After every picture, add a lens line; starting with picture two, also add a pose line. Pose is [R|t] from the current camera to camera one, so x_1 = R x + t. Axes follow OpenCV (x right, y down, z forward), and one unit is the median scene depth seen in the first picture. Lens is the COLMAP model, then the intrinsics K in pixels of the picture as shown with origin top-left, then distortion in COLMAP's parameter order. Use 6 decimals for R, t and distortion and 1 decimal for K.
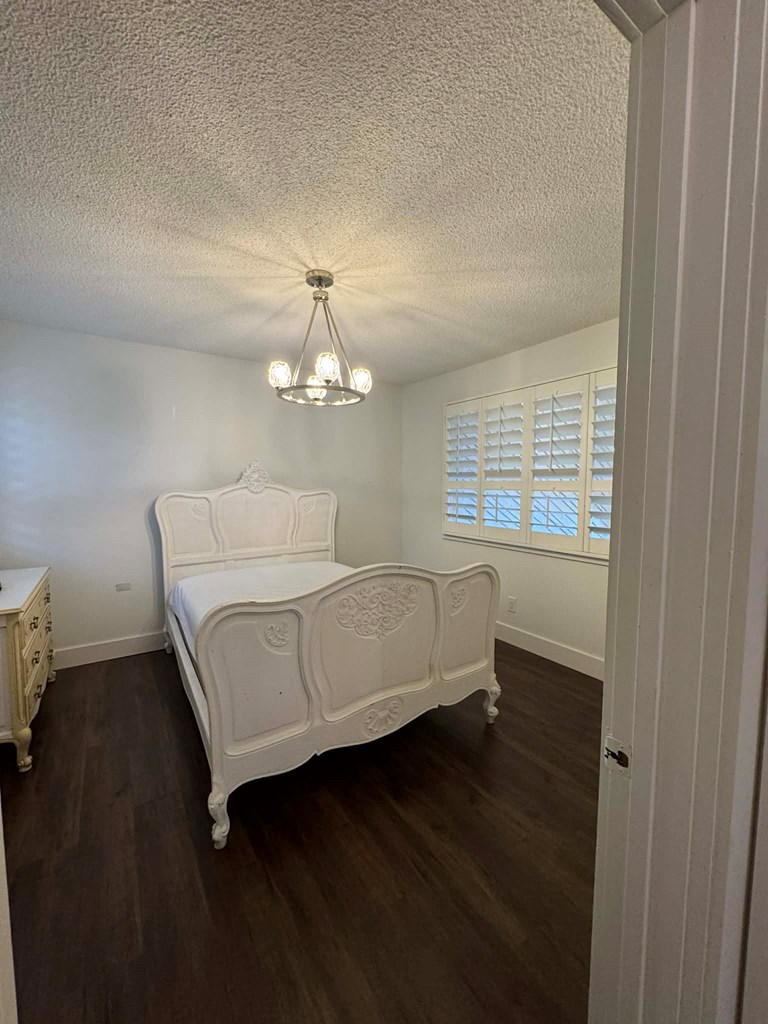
lens RADIAL K [[409.7, 0, 386.5], [0, 409.7, 505.5], [0, 0, 1]] dist [-0.002647, 0.000687]
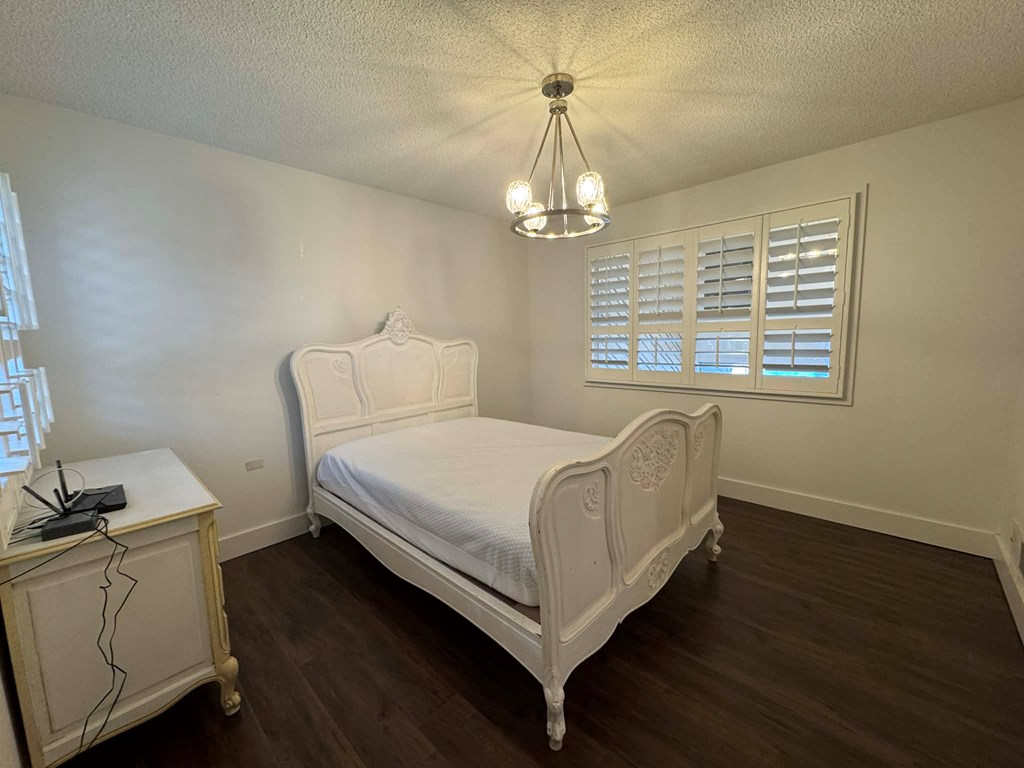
lens RADIAL K [[409.7, 0, 511.7], [0, 409.7, 377.8], [0, 0, 1]] dist [-0.002647, 0.000687]
pose [[0.975099, -0.051115, 0.215799, -0.311156], [0.041074, 0.997866, 0.050764, 0.006087], [-0.217933, -0.040637, 0.975117, 0.103720]]
